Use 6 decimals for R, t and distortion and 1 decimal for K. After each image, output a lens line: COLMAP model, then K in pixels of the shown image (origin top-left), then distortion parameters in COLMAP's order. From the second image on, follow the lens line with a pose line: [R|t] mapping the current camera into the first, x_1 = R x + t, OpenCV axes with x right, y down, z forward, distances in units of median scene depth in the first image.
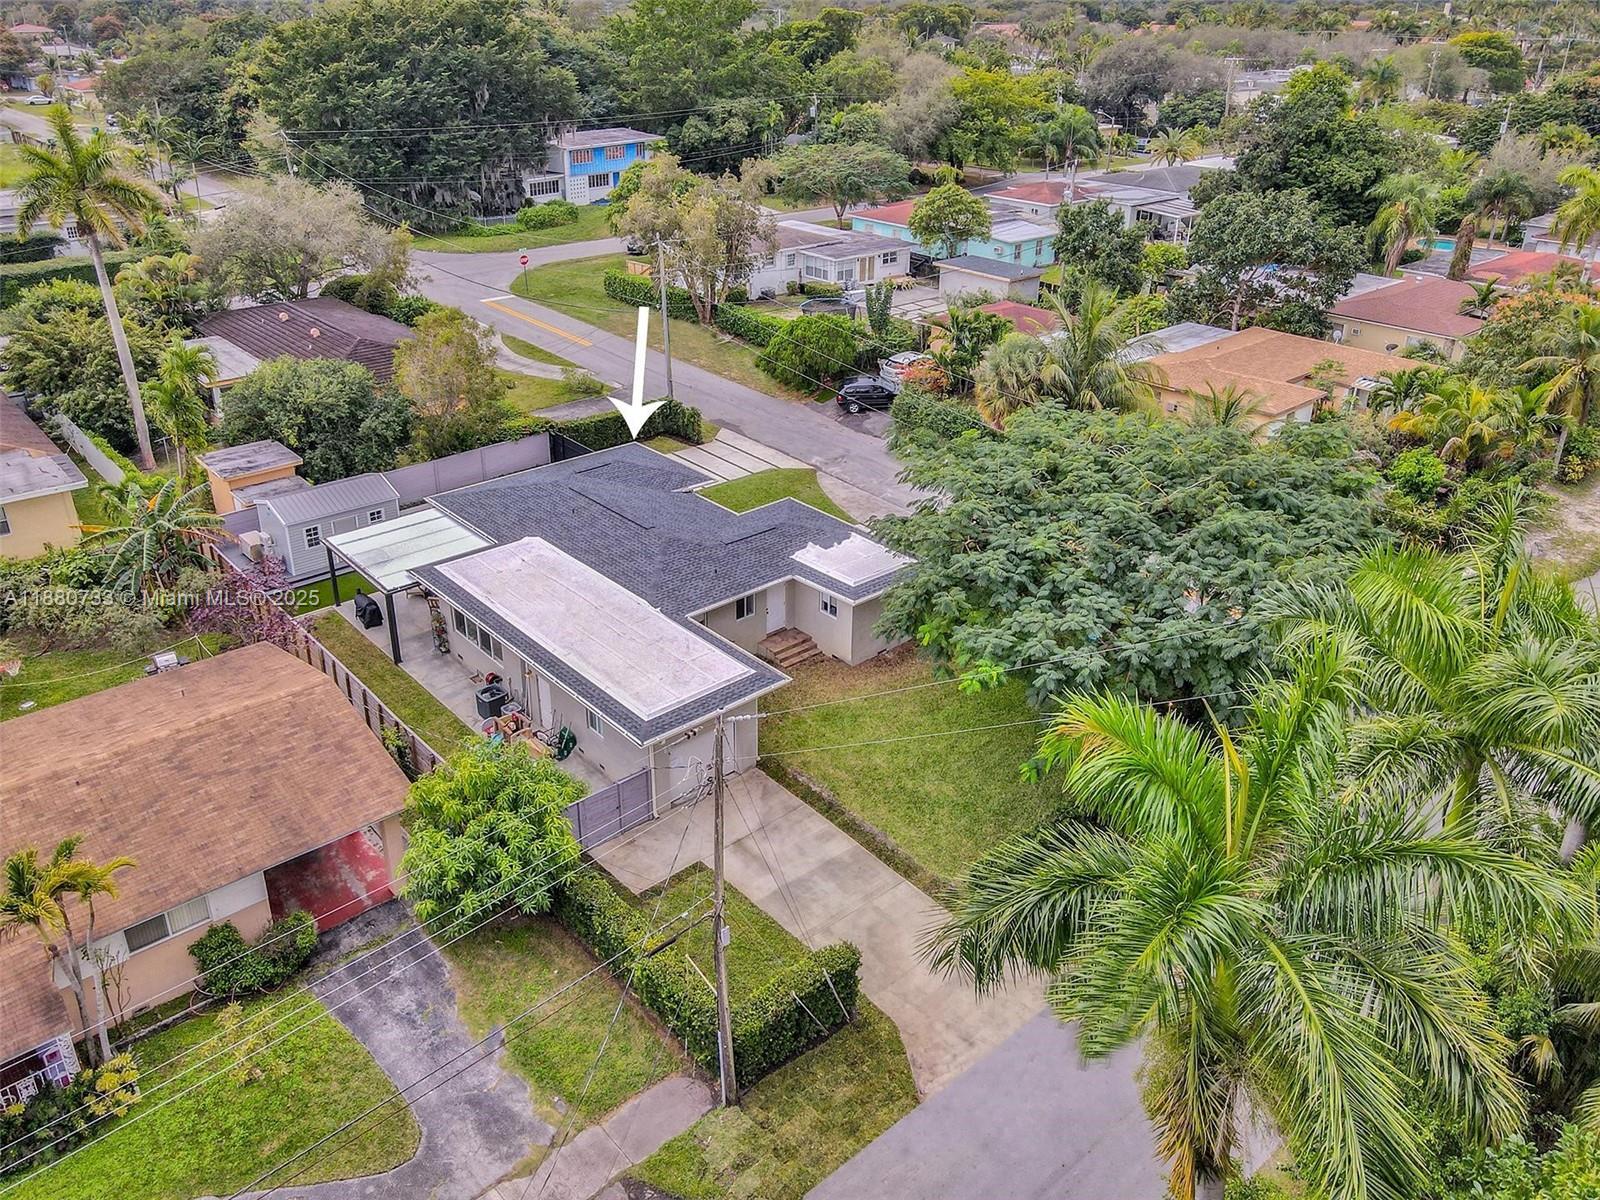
lens RADIAL K [[1212.9, 0, 764.9], [0, 1212.9, 603.0], [0, 0, 1]] dist [0.010510, 0.011147]
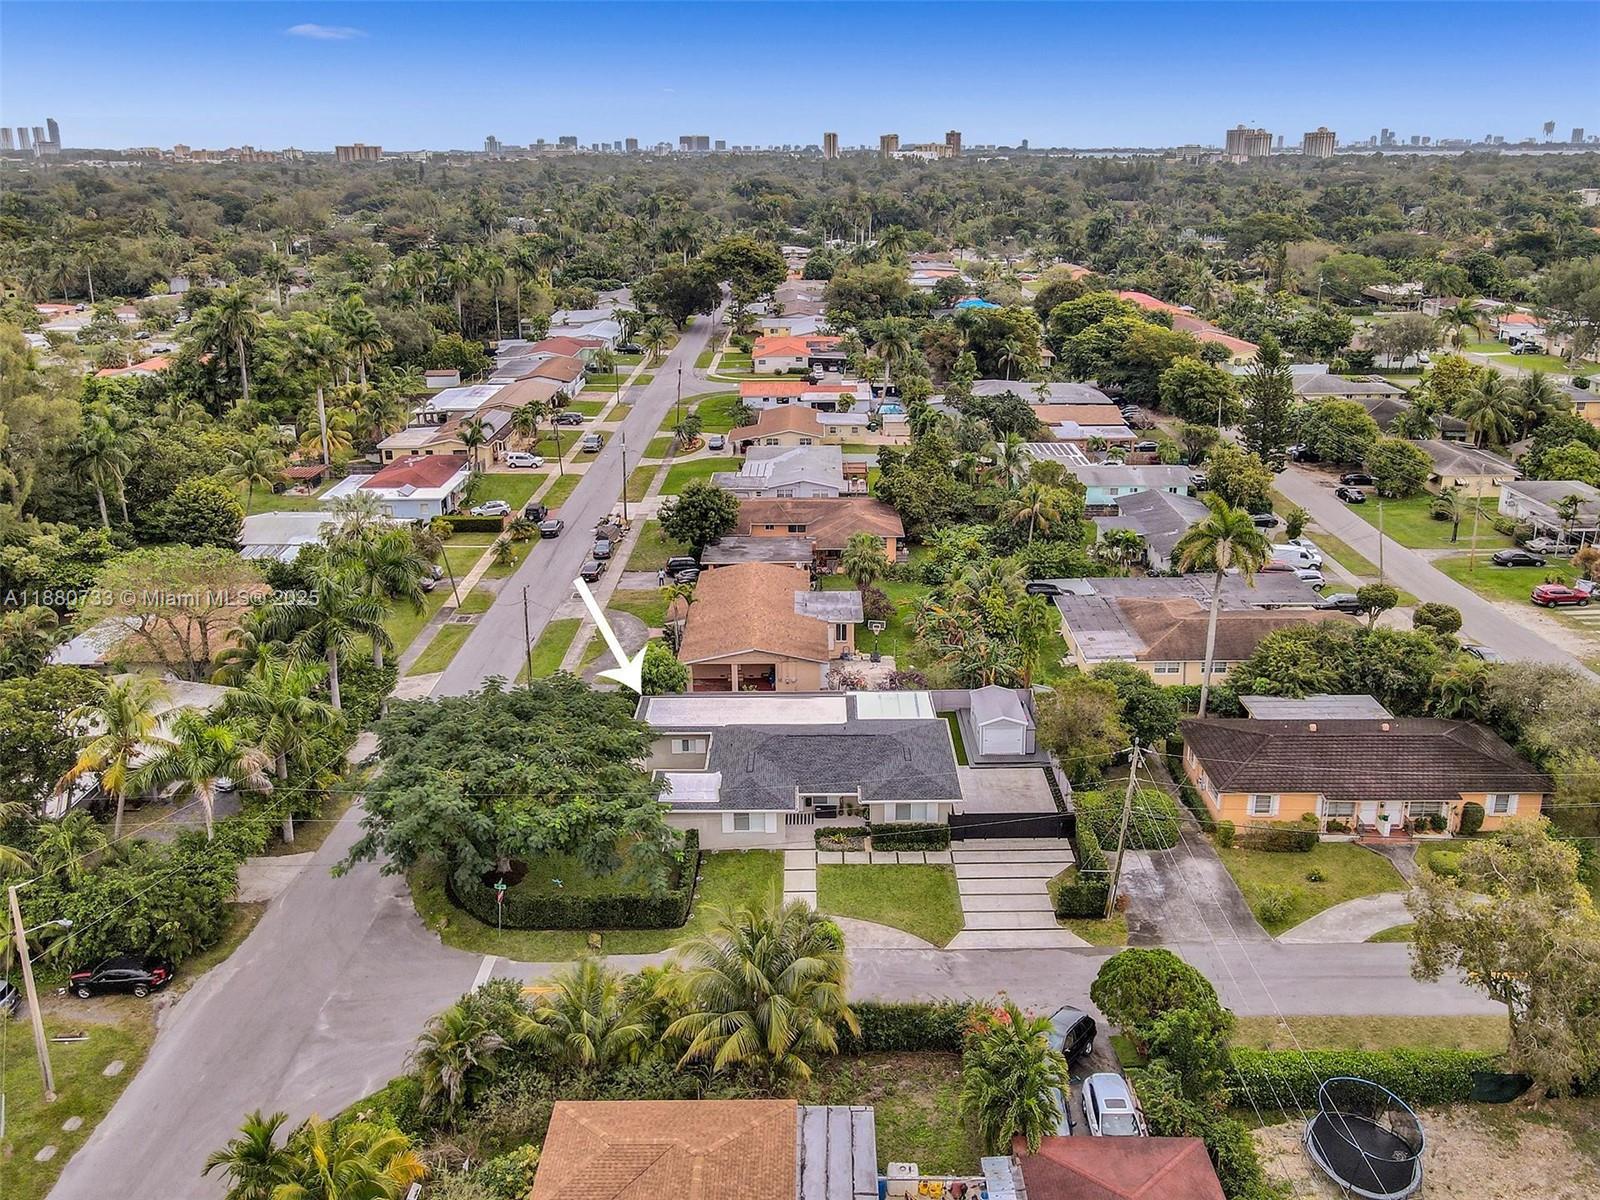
lens RADIAL K [[1210.2, 0, 779.5], [0, 1210.2, 497.9], [0, 0, 1]] dist [0.008197, 0.015809]
pose [[-0.666743, 0.210903, -0.714824, 1.082727], [-0.325238, 0.780642, 0.533684, -1.261906], [0.670577, 0.588318, -0.451894, 1.625177]]
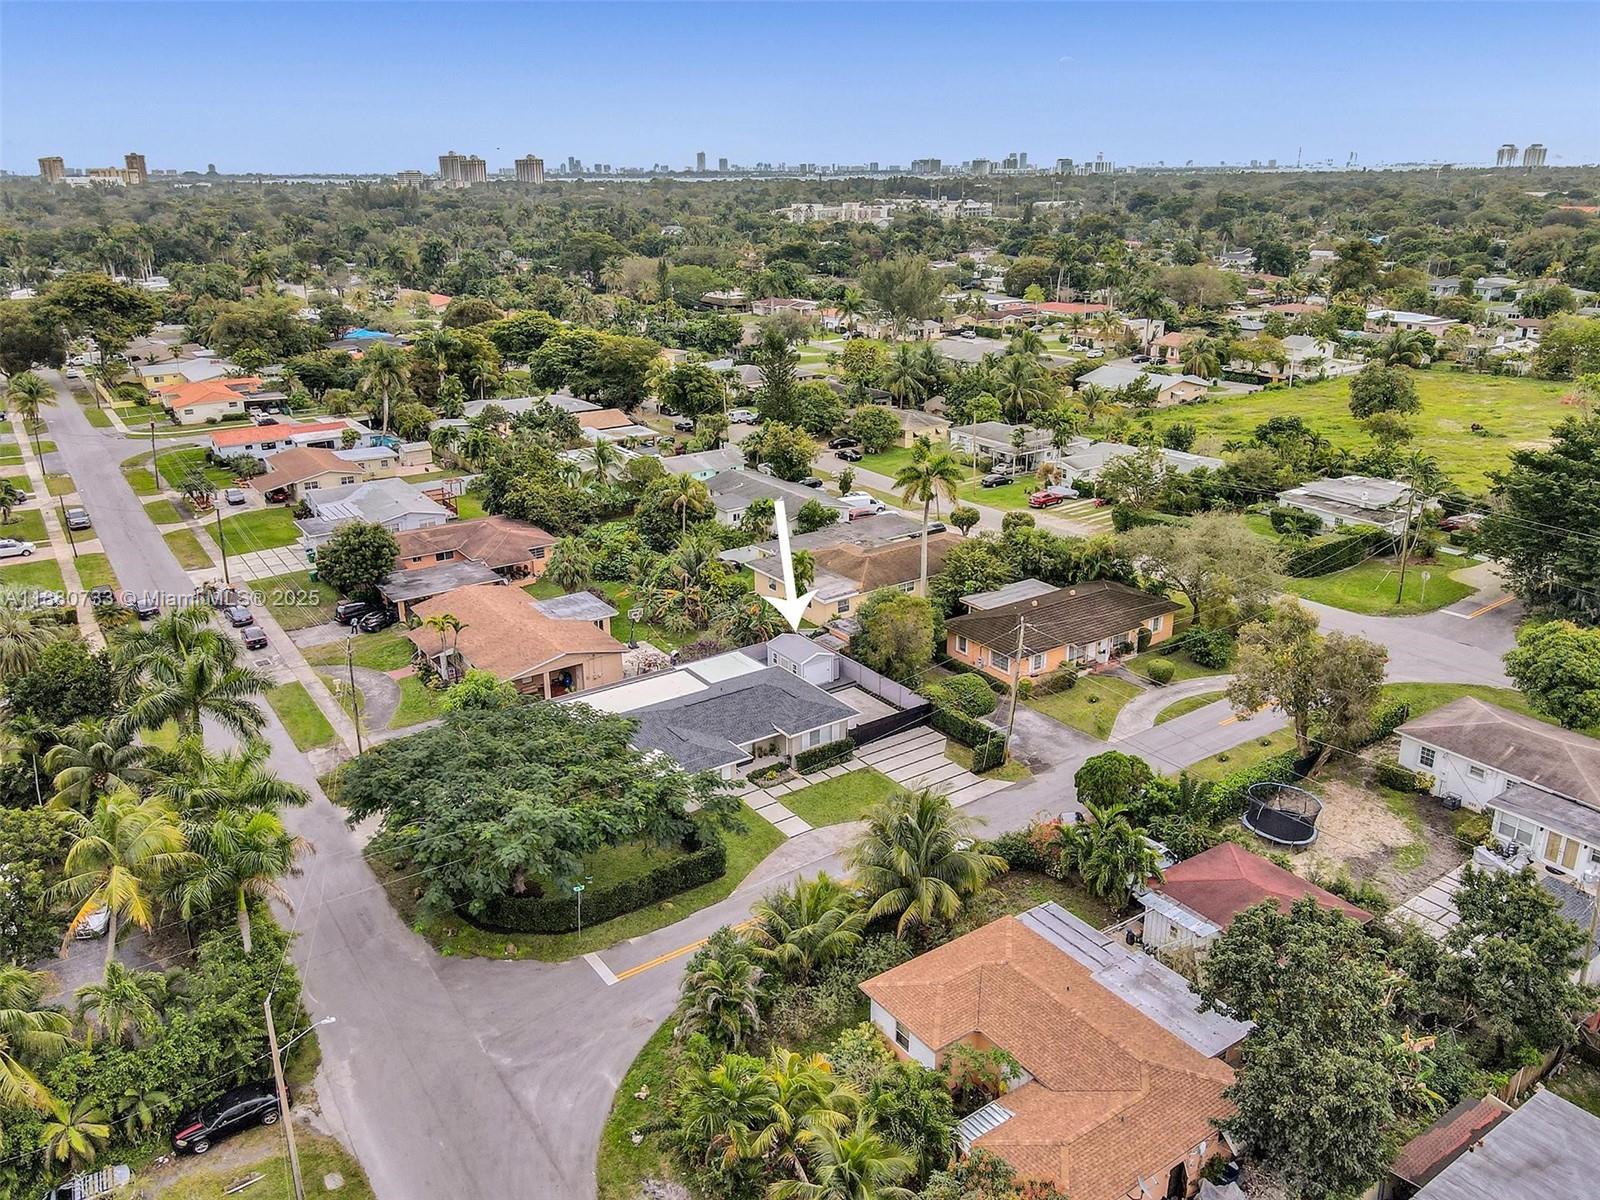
lens RADIAL K [[1212.9, 0, 764.9], [0, 1212.9, 603.0], [0, 0, 1]] dist [0.010510, 0.011147]
pose [[-0.126515, 0.335646, -0.933454, 1.601005], [-0.431762, 0.828568, 0.356451, -0.933334], [0.893071, 0.448126, 0.040093, 1.010460]]
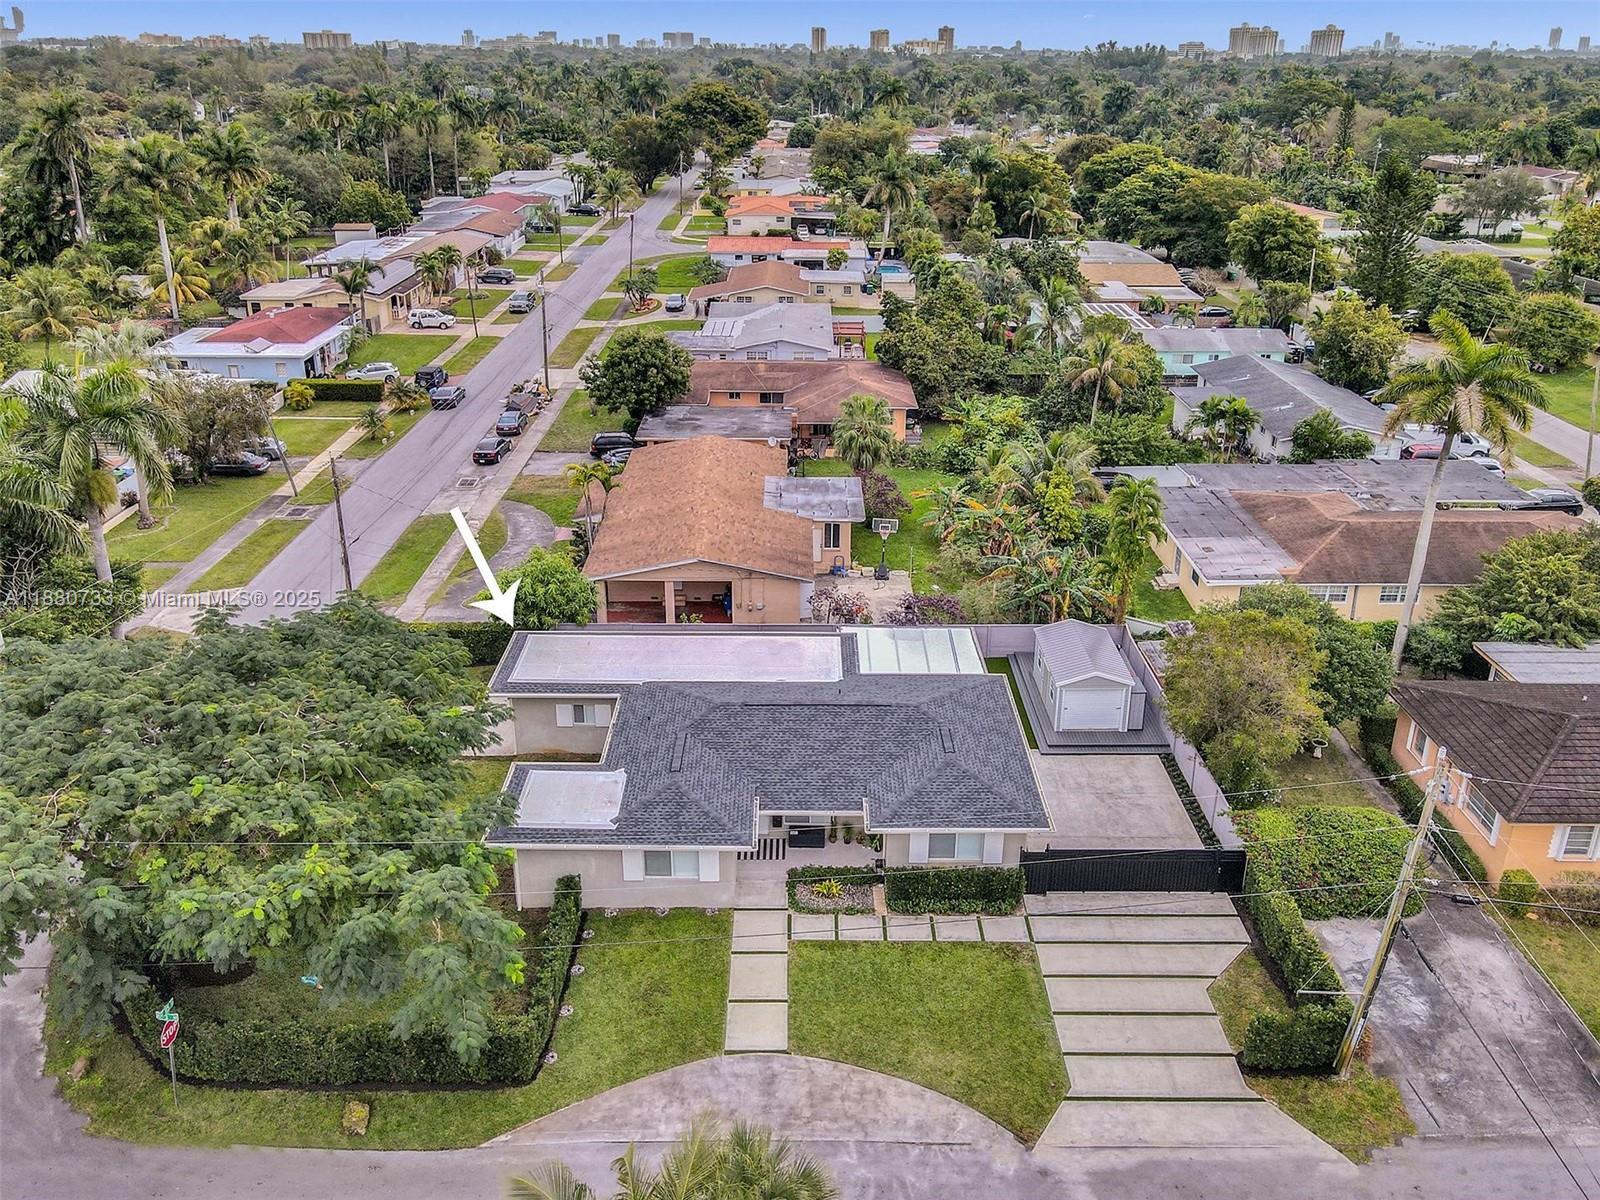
lens RADIAL K [[1210.2, 0, 779.5], [0, 1210.2, 497.9], [0, 0, 1]] dist [0.008197, 0.015809]
pose [[-0.658910, 0.255251, -0.707591, 0.569785], [-0.342957, 0.735272, 0.584599, -0.814534], [0.669491, 0.627871, -0.396937, 1.367745]]
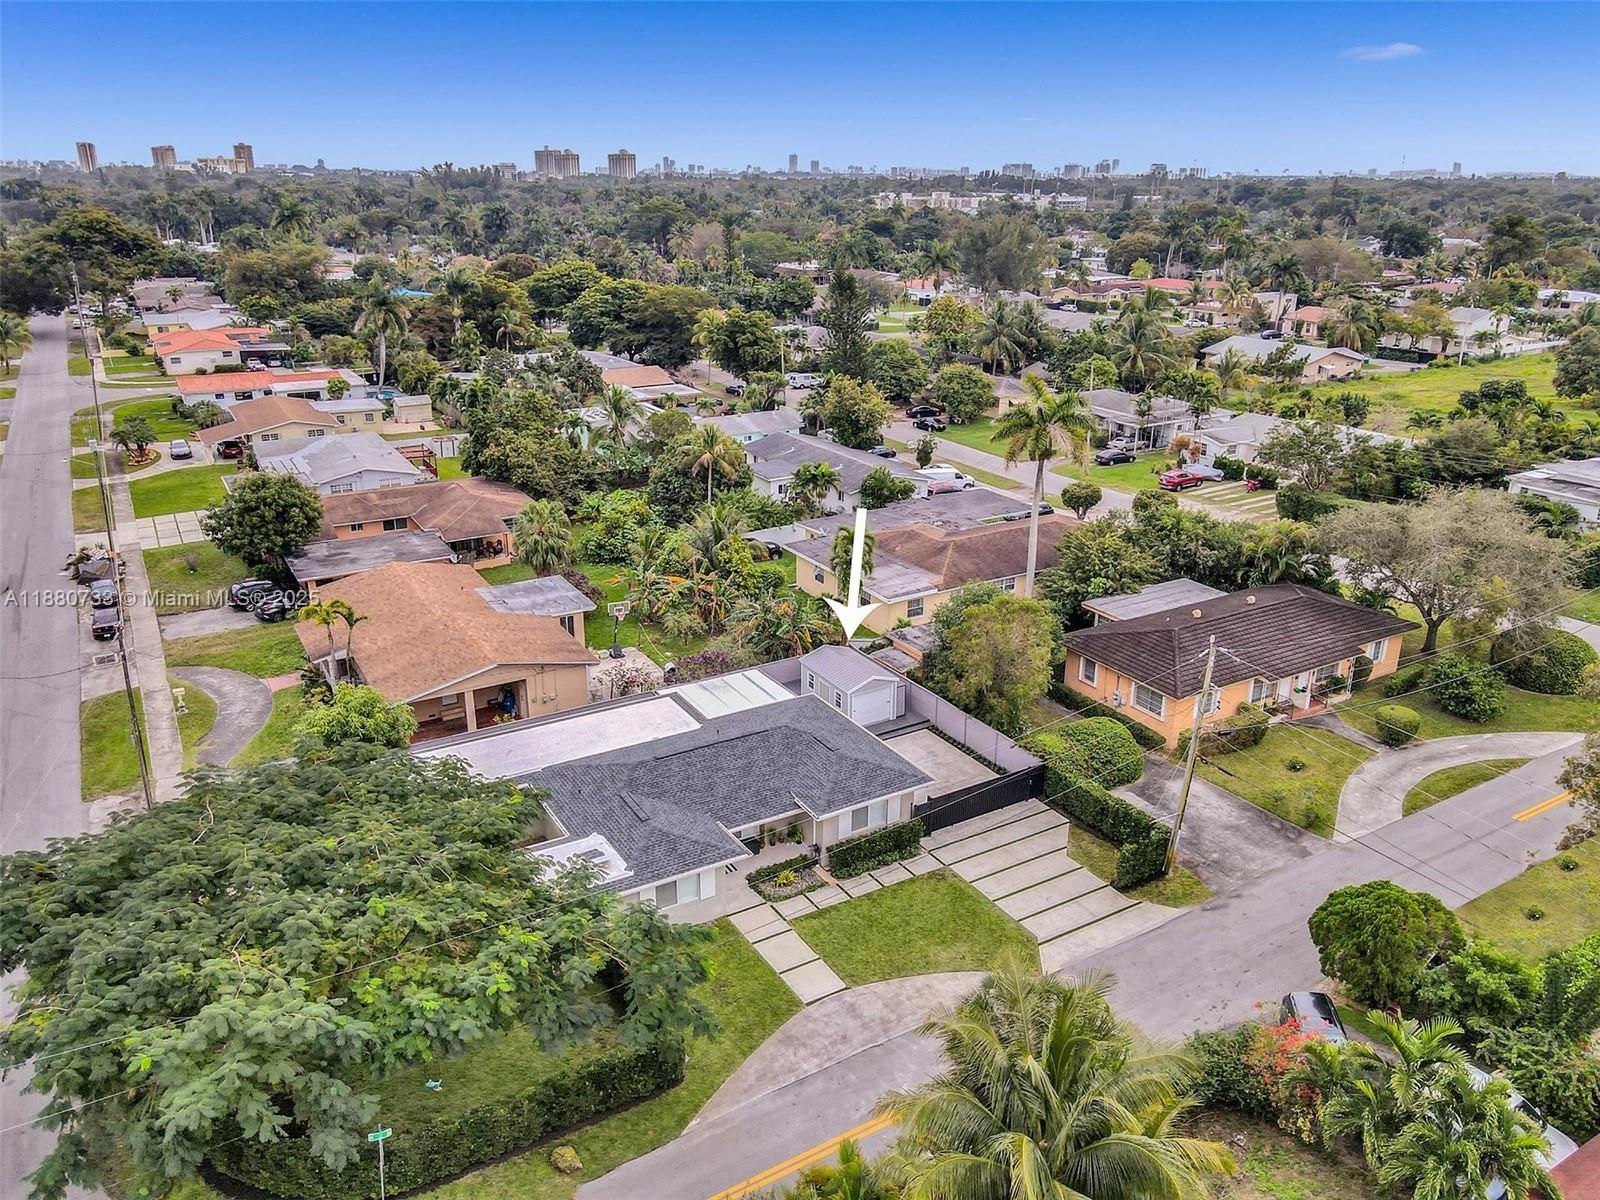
lens RADIAL K [[1187.7, 0, 793.3], [0, 1187.7, 605.3], [0, 0, 1]] dist [0.005626, 0.011022]
pose [[-0.176227, 0.333801, -0.926024, 0.909048], [-0.444762, 0.812241, 0.377426, -0.693758], [0.878140, 0.478373, 0.005323, 1.088022]]
